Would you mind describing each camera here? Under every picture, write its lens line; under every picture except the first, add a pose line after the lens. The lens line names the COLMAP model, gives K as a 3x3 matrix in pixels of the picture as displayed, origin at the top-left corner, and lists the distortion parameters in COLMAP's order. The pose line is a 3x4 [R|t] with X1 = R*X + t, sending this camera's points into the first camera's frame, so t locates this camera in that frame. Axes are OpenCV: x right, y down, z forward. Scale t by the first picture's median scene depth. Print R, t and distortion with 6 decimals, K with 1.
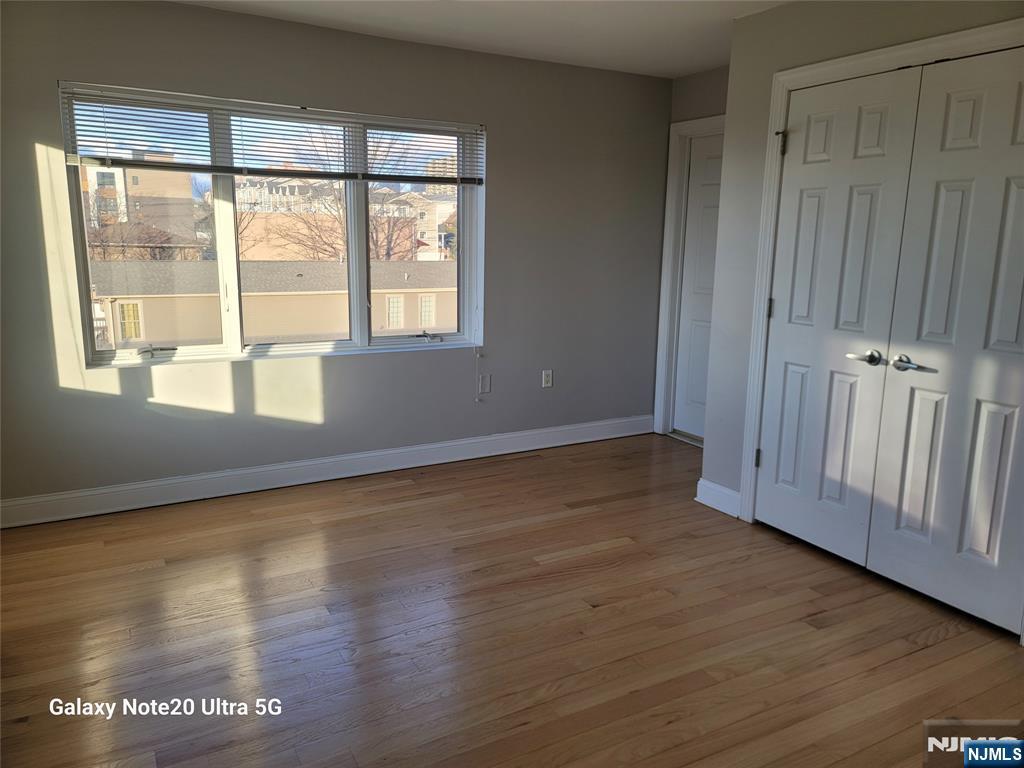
lens RADIAL K [[747.6, 0, 512.0], [0, 747.6, 384.0], [0, 0, 1]] dist [0.079131, -0.054794]
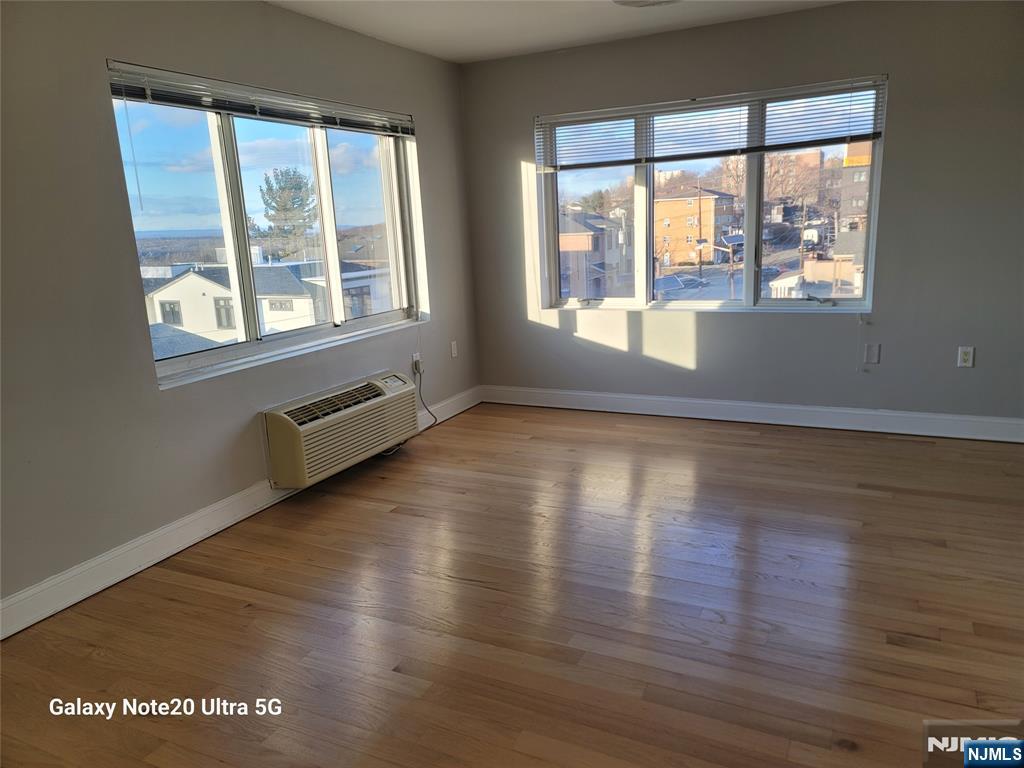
lens RADIAL K [[747.6, 0, 512.0], [0, 747.6, 384.0], [0, 0, 1]] dist [0.079131, -0.054794]
pose [[0.556094, 0.135361, -0.820023, 0.573250], [-0.106652, 0.990113, 0.091113, -0.001120], [0.824248, 0.036790, 0.565032, 0.105821]]
